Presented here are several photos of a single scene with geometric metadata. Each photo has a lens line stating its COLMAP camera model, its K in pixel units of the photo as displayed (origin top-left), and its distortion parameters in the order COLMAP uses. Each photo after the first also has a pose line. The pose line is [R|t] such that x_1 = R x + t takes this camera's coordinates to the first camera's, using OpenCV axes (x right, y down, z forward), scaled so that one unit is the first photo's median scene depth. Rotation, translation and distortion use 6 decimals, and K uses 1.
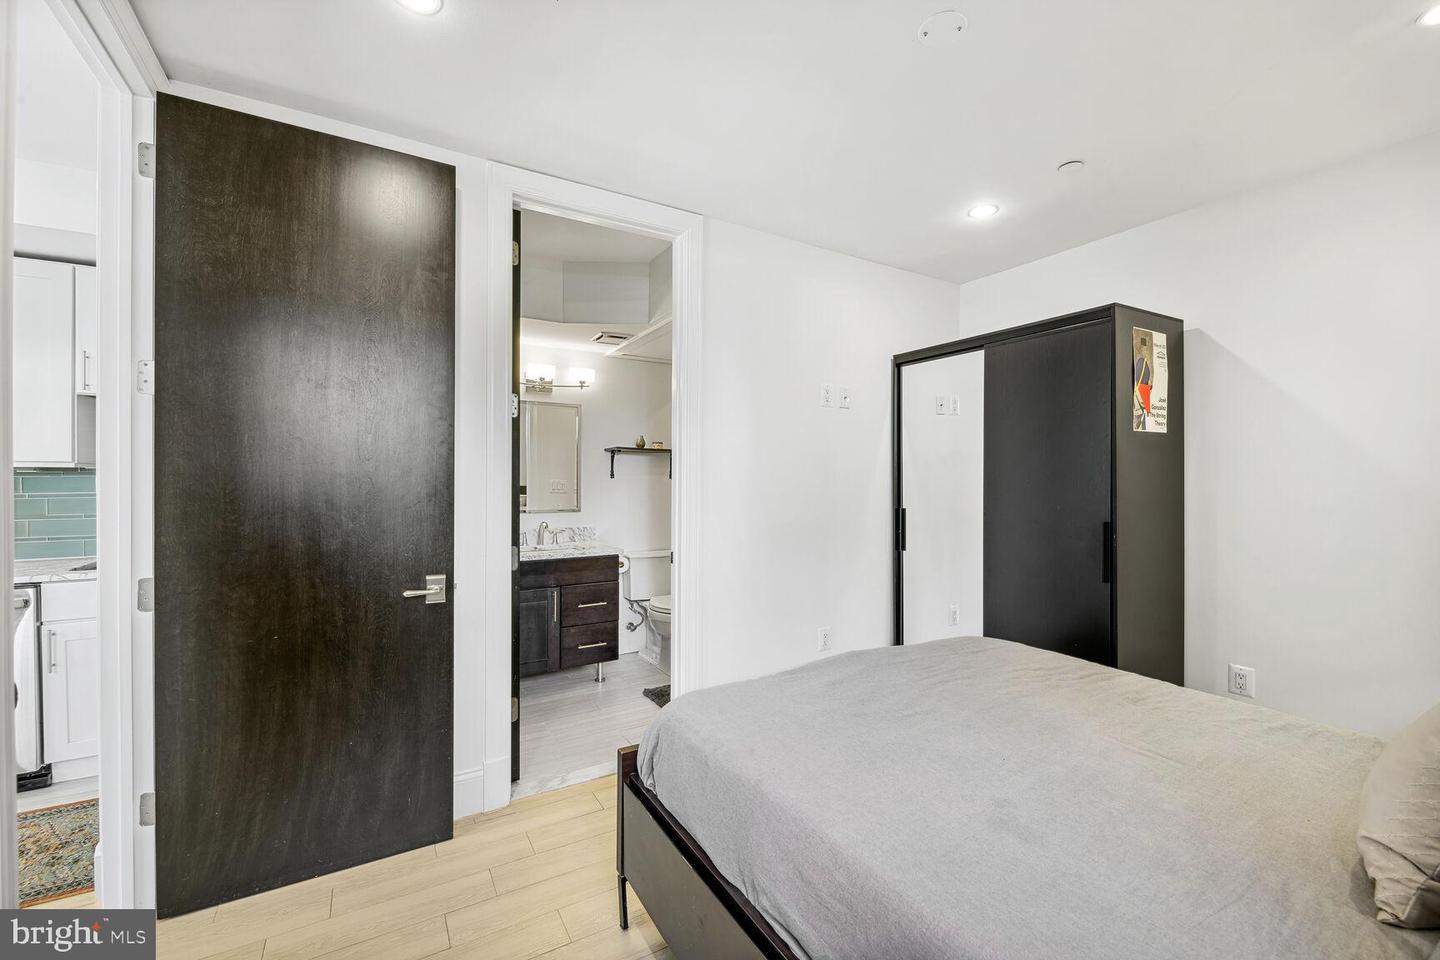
lens RADIAL K [[603.7, 0, 725.9], [0, 603.7, 480.1], [0, 0, 1]] dist [0.012036, -0.001021]
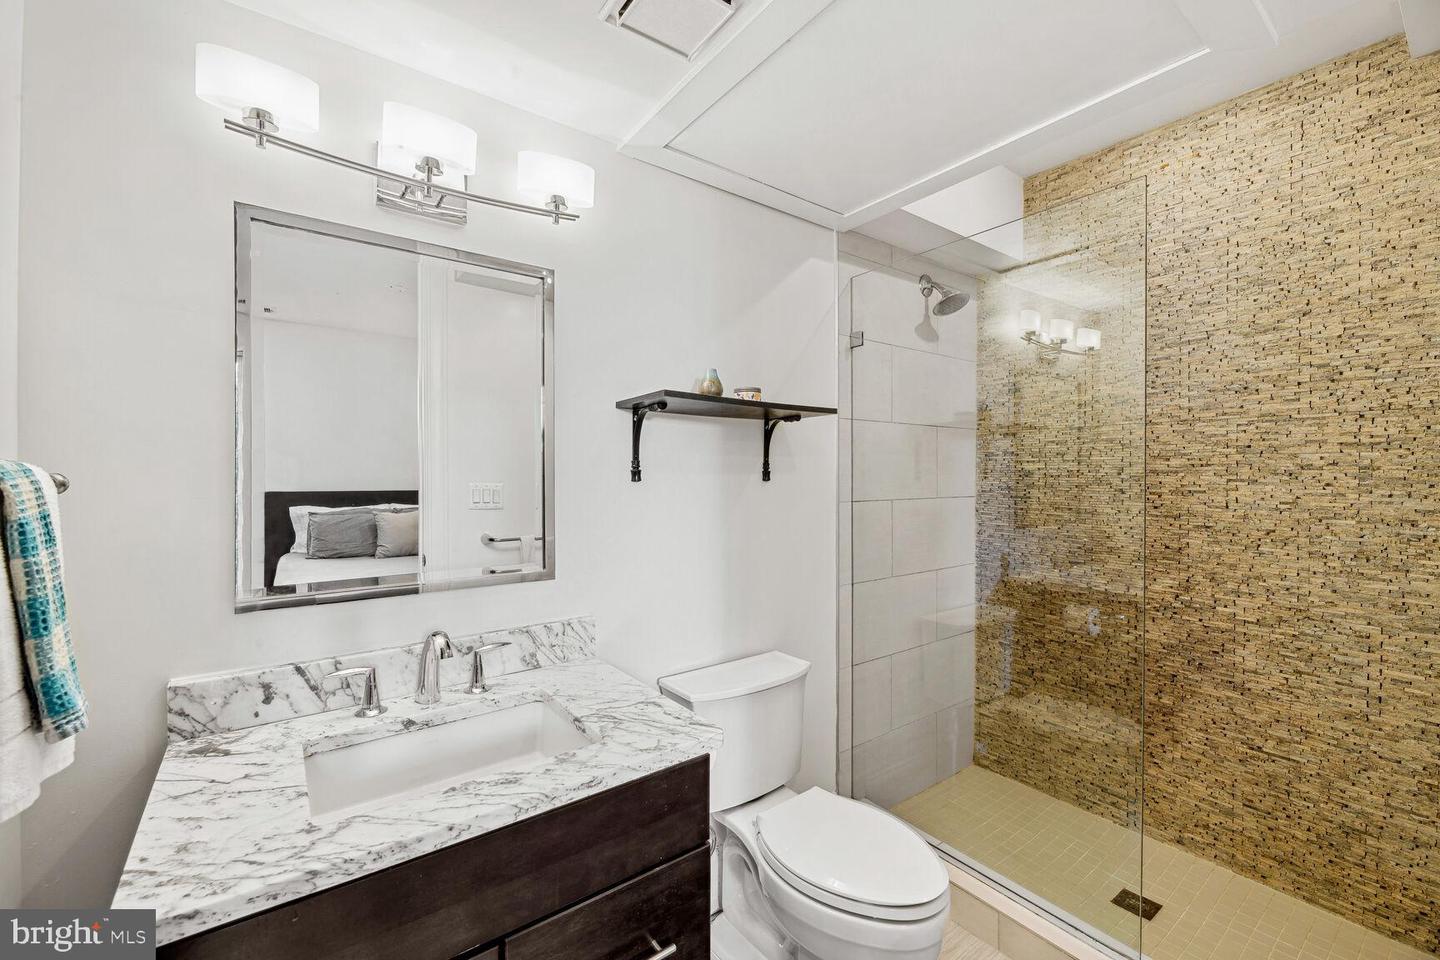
lens RADIAL K [[603.7, 0, 721.9], [0, 603.7, 477.3], [0, 0, 1]] dist [0.012036, -0.001021]
pose [[0.994427, -0.006891, 0.105201, -0.179577], [0.007210, 0.999970, -0.002652, -0.004188], [-0.105179, 0.003395, 0.994447, 0.640109]]
